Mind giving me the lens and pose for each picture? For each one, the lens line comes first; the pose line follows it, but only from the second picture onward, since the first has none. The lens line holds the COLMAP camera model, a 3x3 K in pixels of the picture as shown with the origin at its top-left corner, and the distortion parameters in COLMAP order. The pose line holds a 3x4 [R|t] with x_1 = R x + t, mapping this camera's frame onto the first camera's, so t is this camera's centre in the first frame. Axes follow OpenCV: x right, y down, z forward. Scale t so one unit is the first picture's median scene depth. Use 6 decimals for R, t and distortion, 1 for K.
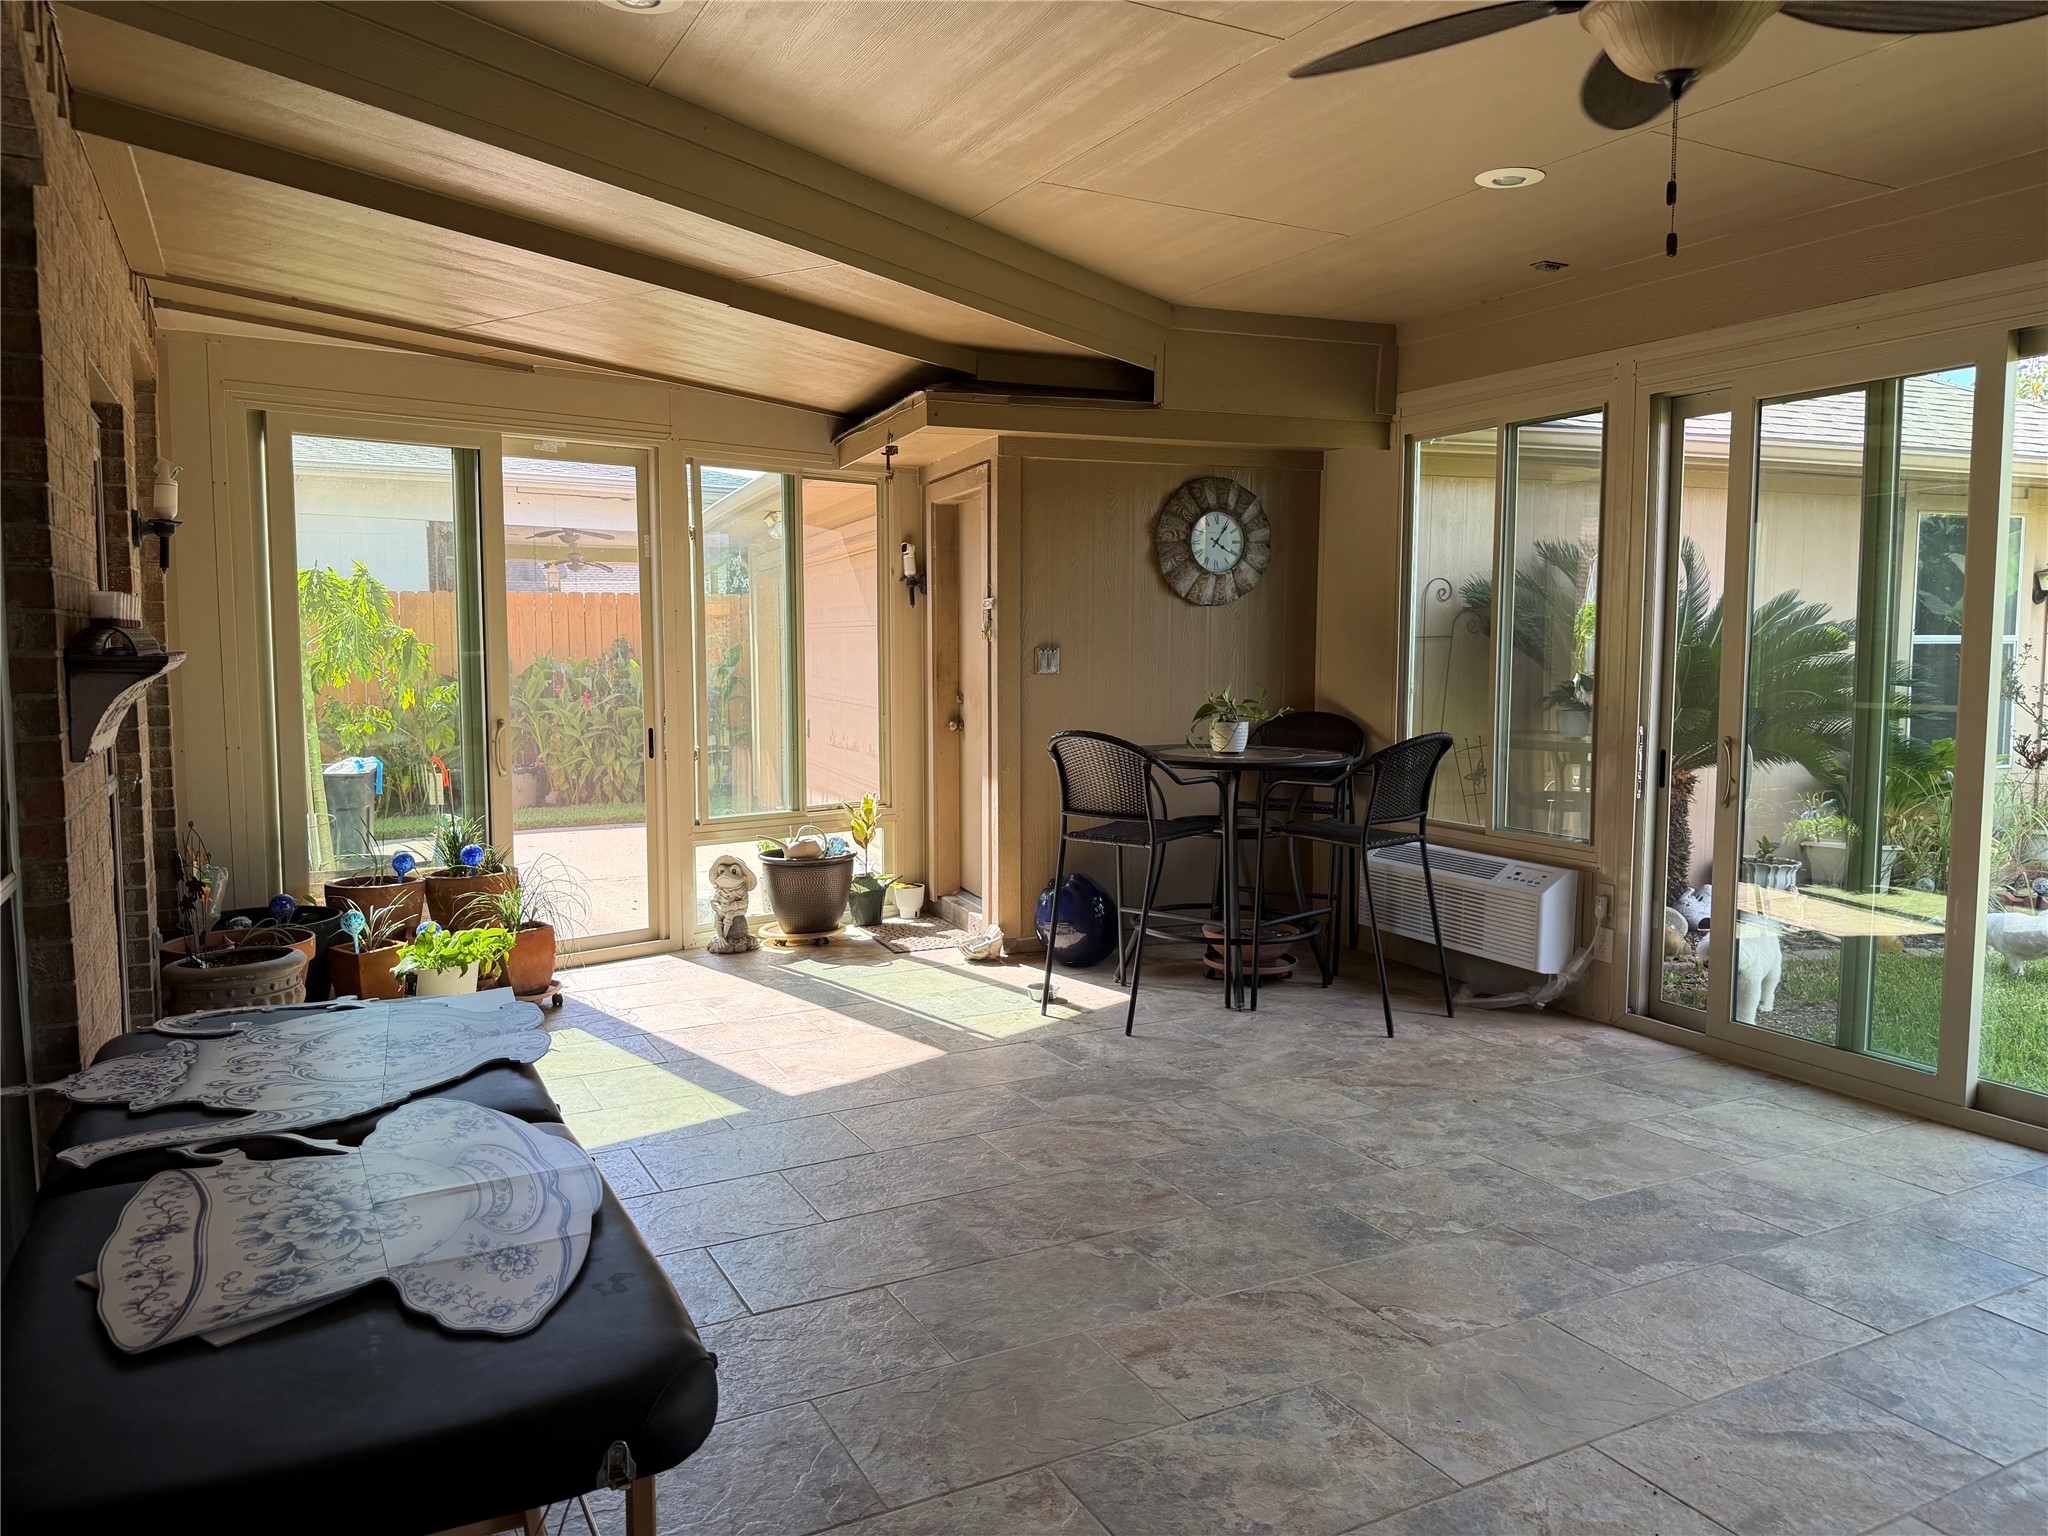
lens RADIAL K [[1429.1, 0, 1032.1], [0, 1429.1, 775.8], [0, 0, 1]] dist [0.060766, -0.087910]
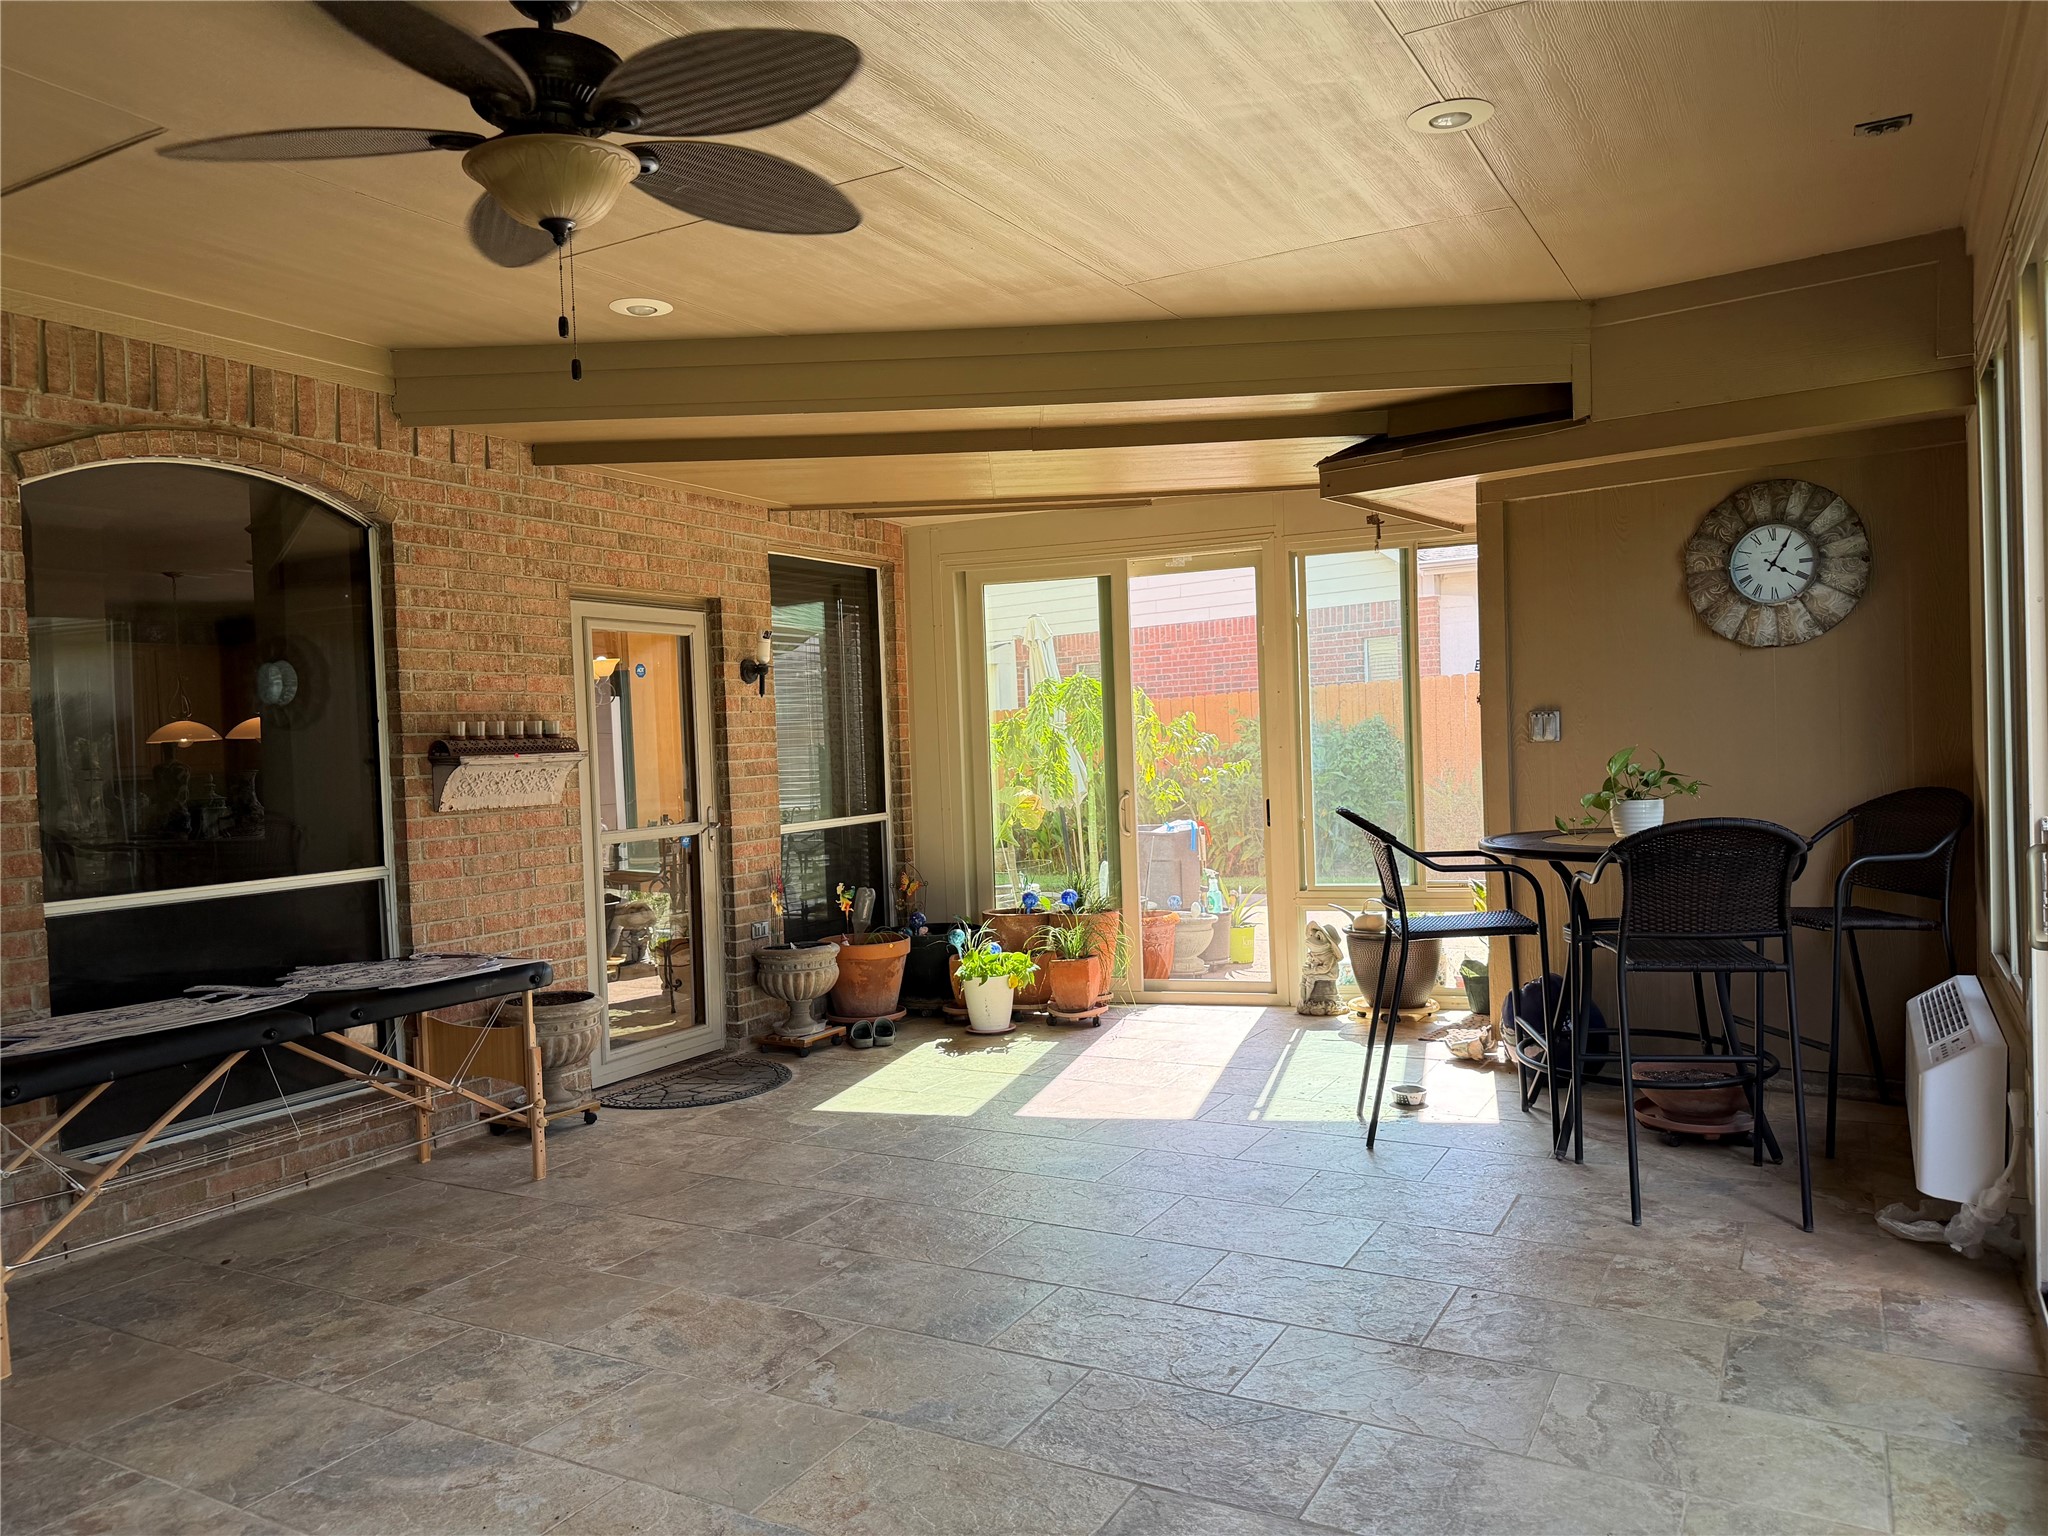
lens RADIAL K [[1429.1, 0, 1020.3], [0, 1429.1, 777.3], [0, 0, 1]] dist [0.060766, -0.087910]
pose [[0.544456, -0.001463, -0.838788, 0.589874], [-0.038756, 0.998887, -0.026899, -0.013908], [0.837894, 0.047154, 0.543793, 0.264929]]
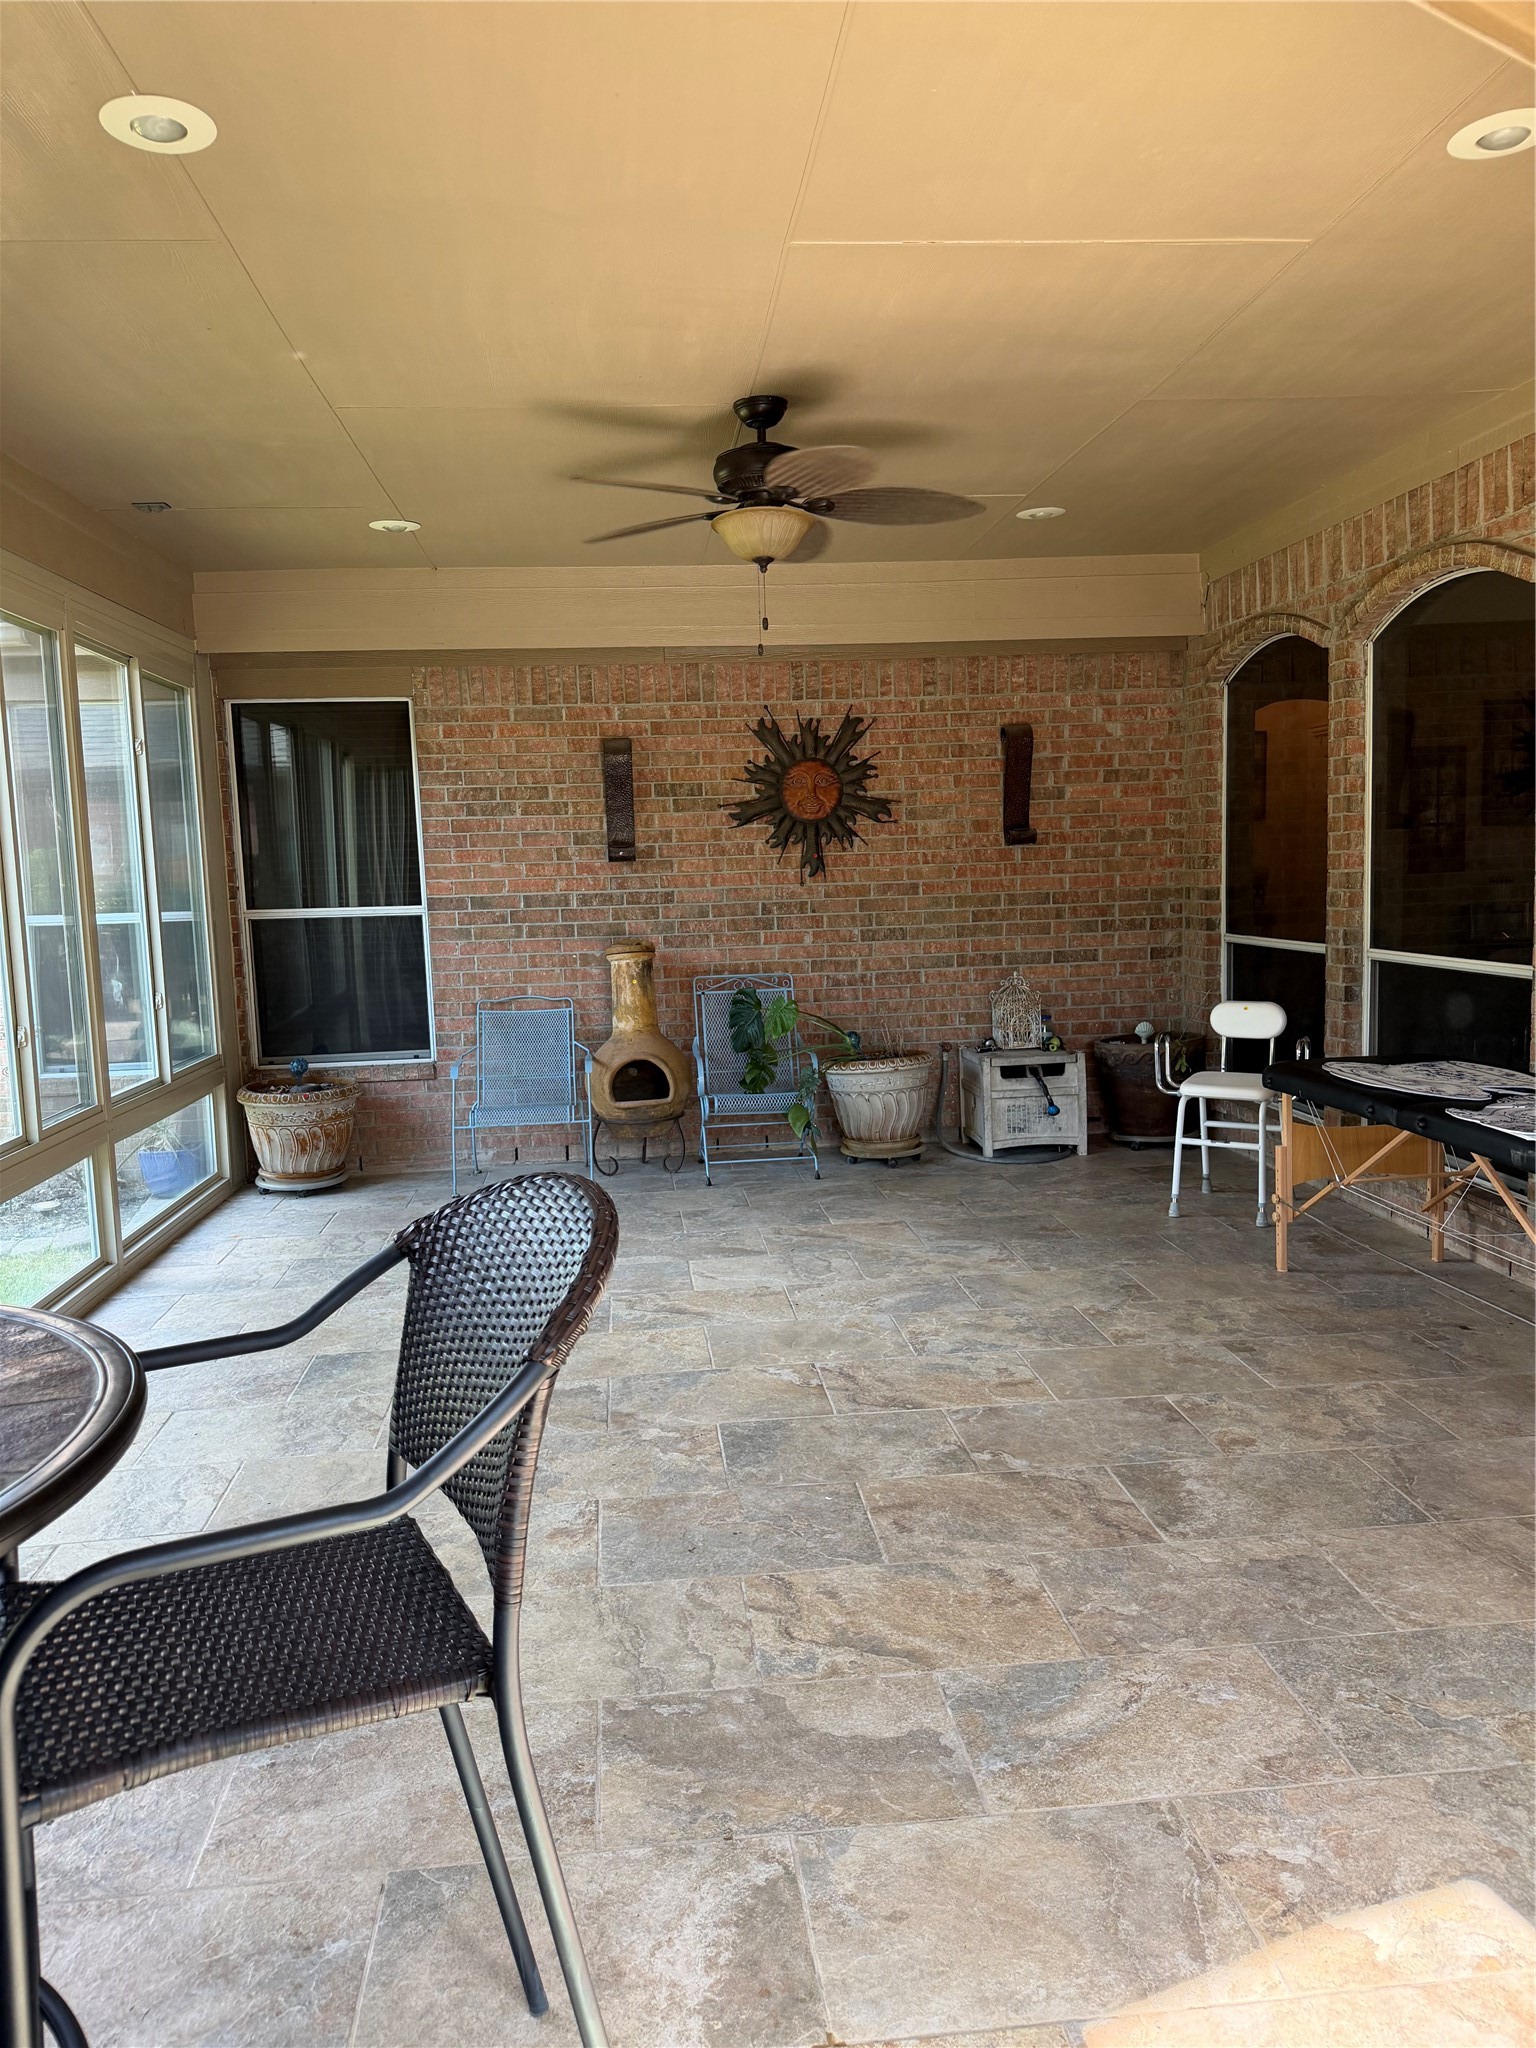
lens RADIAL K [[1429.1, 0, 752.7], [0, 1429.1, 1016.8], [0, 0, 1]] dist [0.060766, -0.087910]
pose [[-0.925233, -0.010373, 0.379258, -0.092774], [0.067694, 0.979073, 0.191923, -0.099358], [-0.373311, 0.203247, -0.905168, 1.044993]]
